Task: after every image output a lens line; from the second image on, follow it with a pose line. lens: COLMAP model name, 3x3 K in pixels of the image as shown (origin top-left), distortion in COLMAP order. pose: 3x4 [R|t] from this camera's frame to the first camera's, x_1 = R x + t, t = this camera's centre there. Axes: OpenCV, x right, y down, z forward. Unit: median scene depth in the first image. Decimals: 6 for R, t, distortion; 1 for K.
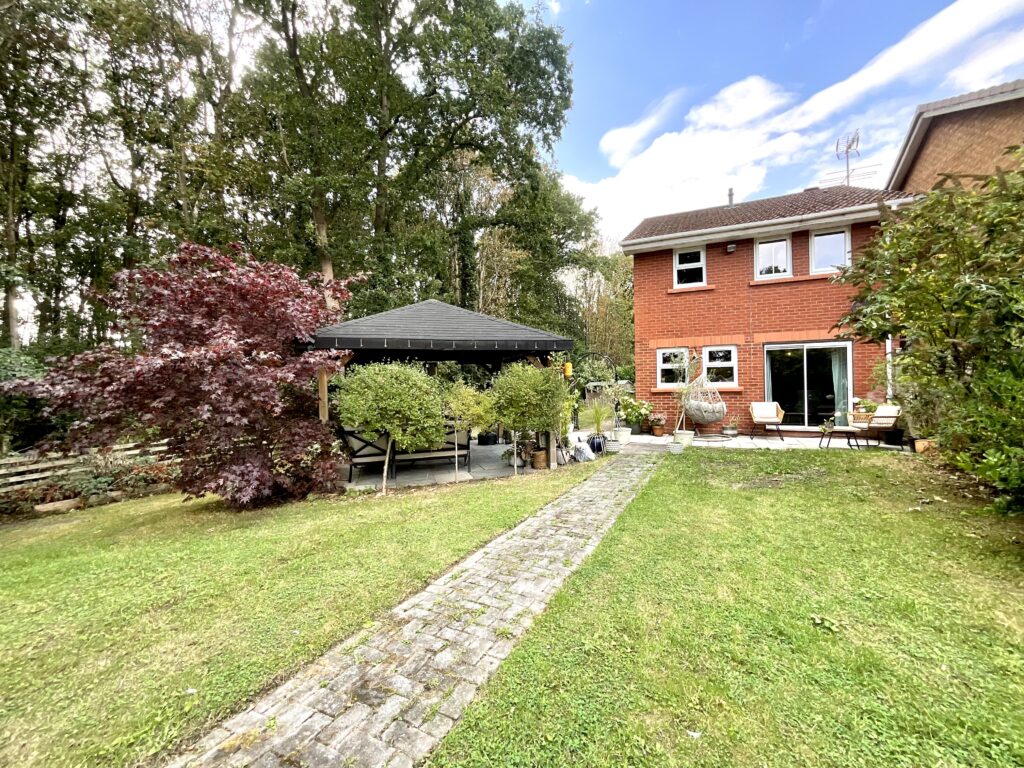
lens RADIAL K [[417.6, 0, 516.3], [0, 417.6, 382.9], [0, 0, 1]] dist [-0.000500, 0.000023]
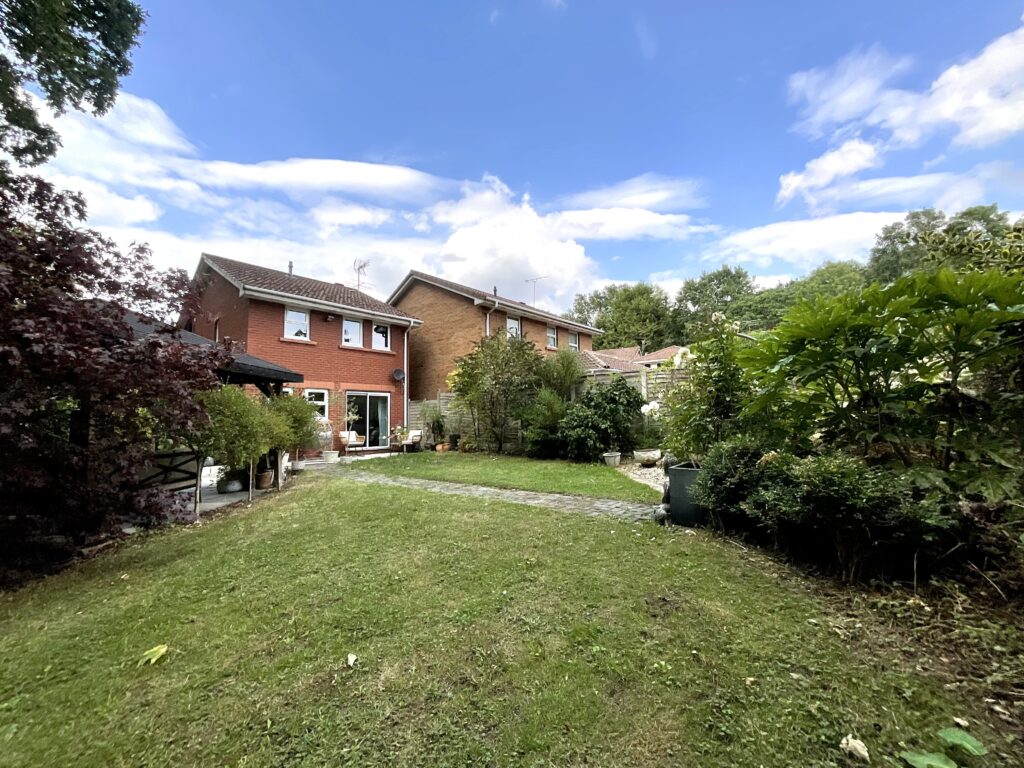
lens RADIAL K [[417.6, 0, 516.3], [0, 417.6, 382.9], [0, 0, 1]] dist [-0.000500, 0.000023]
pose [[0.292595, 0.107651, 0.950158, -0.567857], [0.014130, 0.993048, -0.116861, 0.053207], [-0.956132, 0.047619, 0.289040, 0.044471]]
